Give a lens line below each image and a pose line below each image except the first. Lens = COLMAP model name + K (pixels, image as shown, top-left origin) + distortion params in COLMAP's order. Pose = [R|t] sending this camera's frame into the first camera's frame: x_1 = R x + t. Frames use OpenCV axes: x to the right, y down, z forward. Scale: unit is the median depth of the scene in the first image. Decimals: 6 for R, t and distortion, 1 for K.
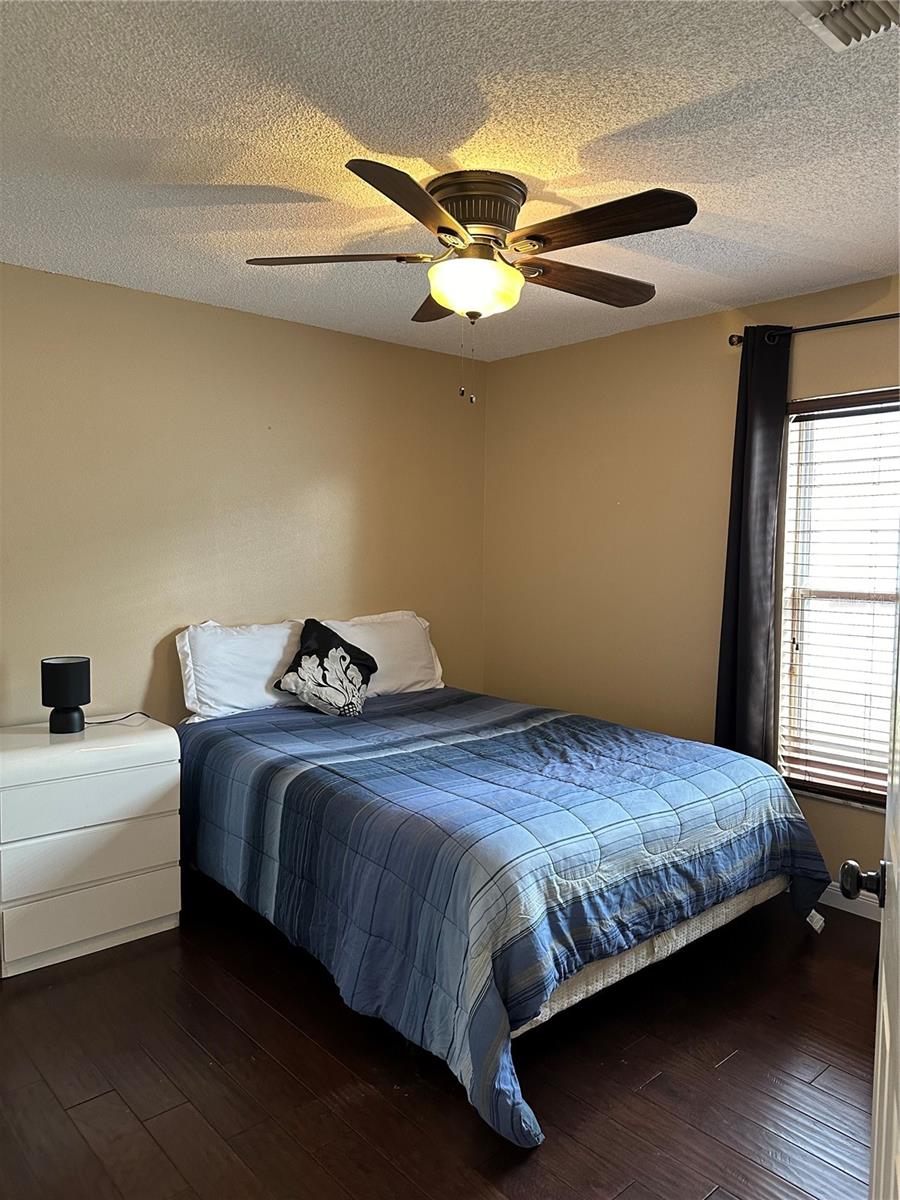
lens RADIAL K [[845.8, 0, 450.1], [0, 845.8, 600.0], [0, 0, 1]] dist [0.081469, -0.086293]
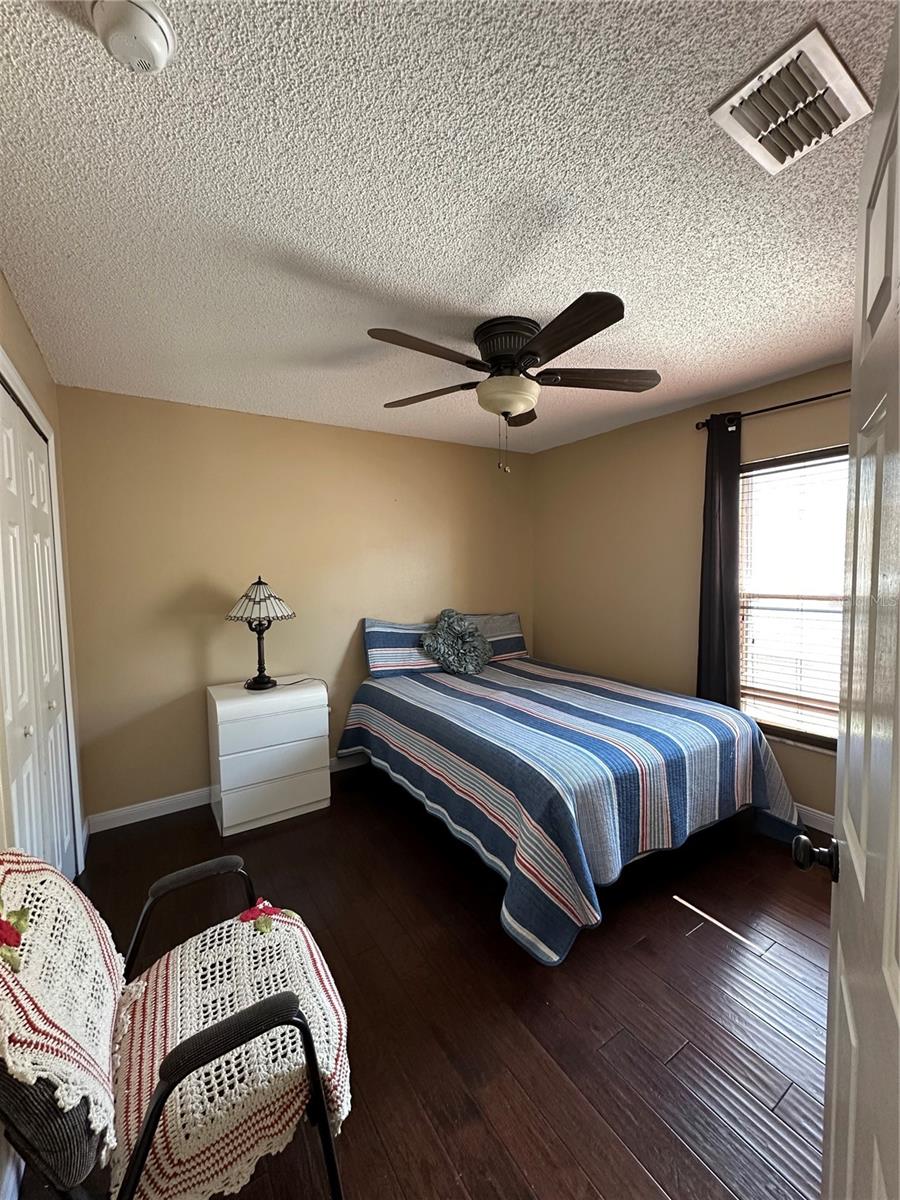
lens RADIAL K [[474.1, 0, 451.9], [0, 474.1, 599.1], [0, 0, 1]] dist [-0.003284, 0.000502]
pose [[0.985945, -0.014672, -0.166425, 0.079453], [0.014212, 0.999891, -0.003952, -0.010020], [0.166465, 0.001532, 0.986046, 0.208348]]
